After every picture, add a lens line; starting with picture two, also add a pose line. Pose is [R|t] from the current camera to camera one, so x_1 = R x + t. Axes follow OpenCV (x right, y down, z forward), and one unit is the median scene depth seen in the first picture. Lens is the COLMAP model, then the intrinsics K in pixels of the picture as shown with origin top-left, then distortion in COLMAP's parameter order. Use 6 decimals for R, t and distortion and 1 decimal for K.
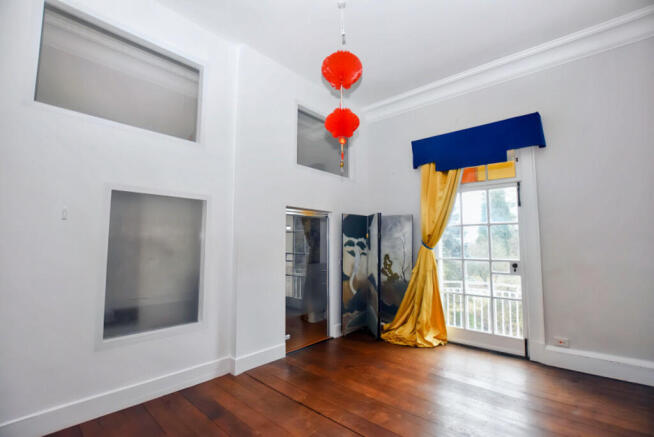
lens RADIAL K [[290.7, 0, 327.0], [0, 290.7, 218.5], [0, 0, 1]] dist [-0.000971, -0.000129]
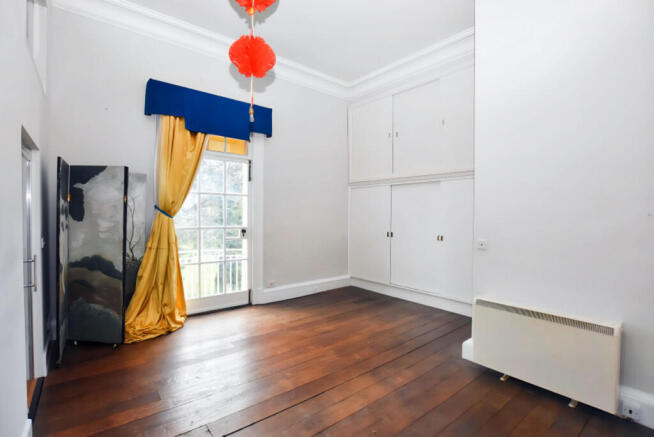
lens RADIAL K [[305.6, 0, 327.0], [0, 305.6, 218.5], [0, 0, 1]] dist [-0.000035, 0.000077]
pose [[0.211890, -0.014625, 0.977184, -0.464801], [-0.090672, 0.995281, 0.034557, 0.035359], [-0.973078, -0.095926, 0.209564, 0.395636]]
